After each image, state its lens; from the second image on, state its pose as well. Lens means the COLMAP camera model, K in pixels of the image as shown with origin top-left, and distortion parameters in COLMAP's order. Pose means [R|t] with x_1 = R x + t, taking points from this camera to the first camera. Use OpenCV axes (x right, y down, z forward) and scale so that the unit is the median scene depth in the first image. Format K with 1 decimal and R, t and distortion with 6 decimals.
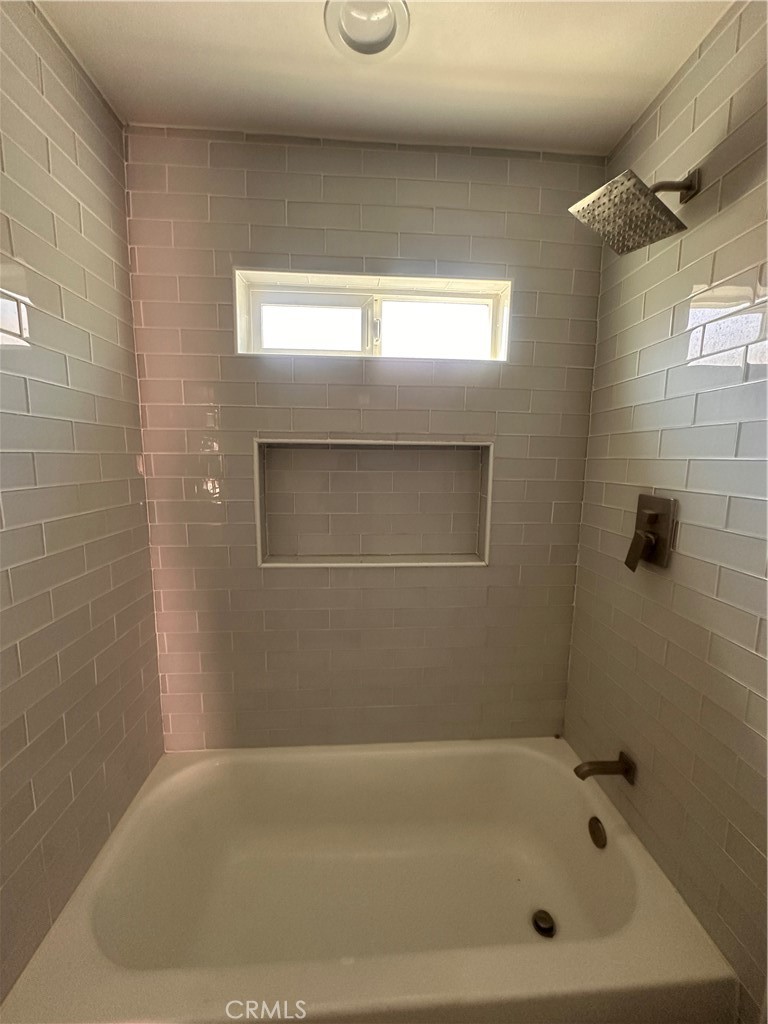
lens RADIAL K [[409.2, 0, 386.0], [0, 409.2, 512.1], [0, 0, 1]] dist [-0.003340, 0.000552]
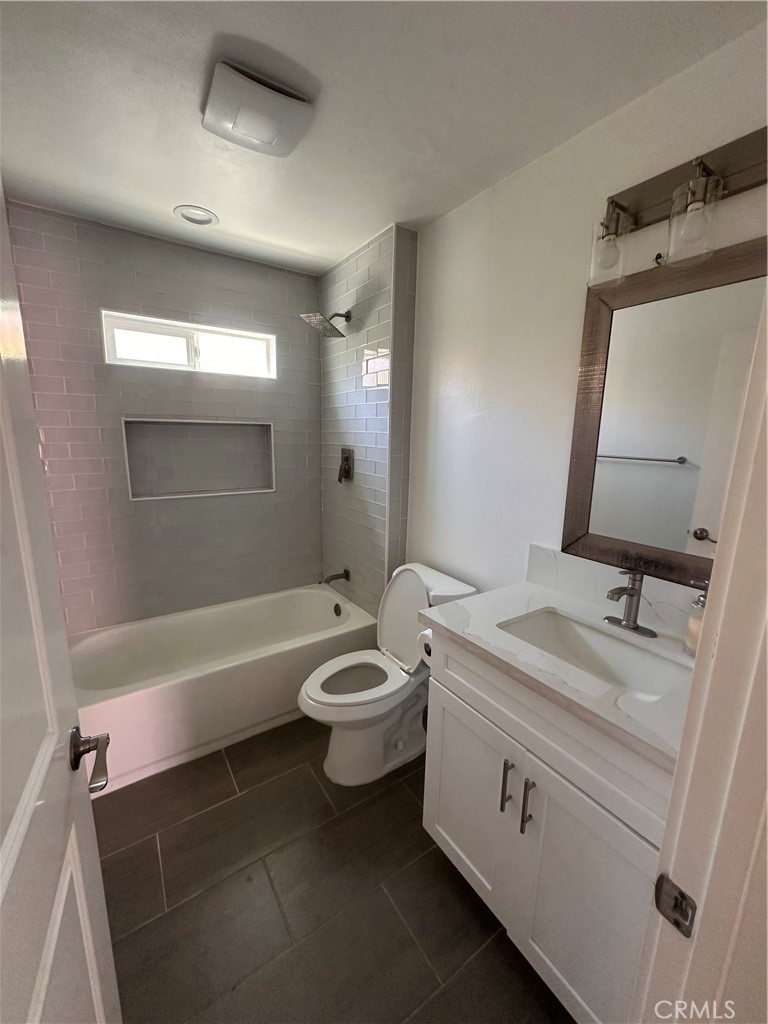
lens RADIAL K [[409.2, 0, 388.0], [0, 409.2, 514.9], [0, 0, 1]] dist [-0.003340, 0.000552]
pose [[0.862260, -0.093121, 0.497831, -0.256428], [0.061198, 0.994906, 0.080104, 0.131960], [-0.502754, -0.038604, 0.863567, -0.906195]]
